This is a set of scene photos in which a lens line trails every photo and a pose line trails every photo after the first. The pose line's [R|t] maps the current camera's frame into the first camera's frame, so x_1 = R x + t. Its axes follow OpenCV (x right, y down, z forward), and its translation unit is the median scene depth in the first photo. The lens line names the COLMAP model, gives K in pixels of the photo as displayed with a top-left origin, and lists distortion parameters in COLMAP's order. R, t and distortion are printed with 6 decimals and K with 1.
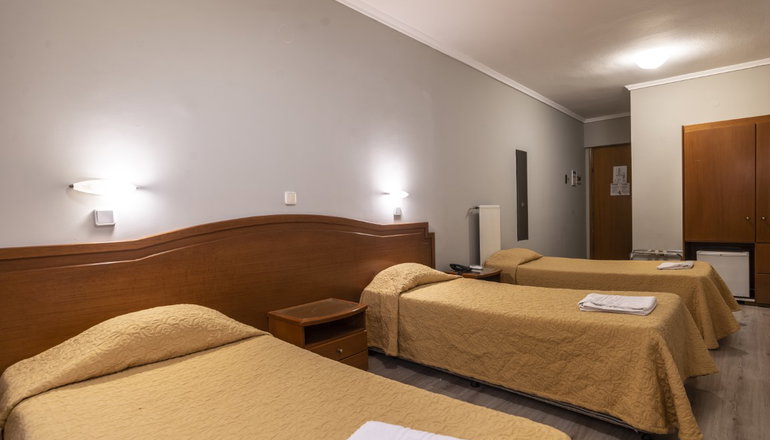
lens RADIAL K [[398.3, 0, 386.8], [0, 398.3, 223.0], [0, 0, 1]] dist [0.000153, 0.004945]
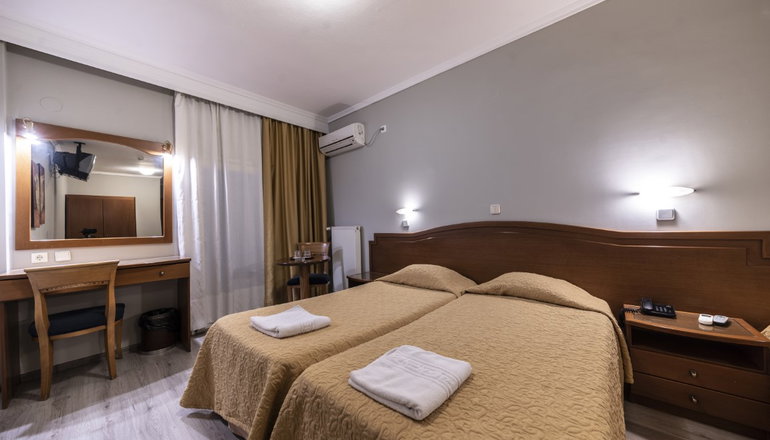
lens RADIAL K [[268.3, 0, 384.6], [0, 268.3, 223.3], [0, 0, 1]] dist [-0.008472, 0.000494]
pose [[0.011165, 0.022218, -0.999691, 0.610850], [0.010904, 0.999691, 0.022340, -0.034719], [0.999878, -0.011150, 0.010919, 0.542891]]
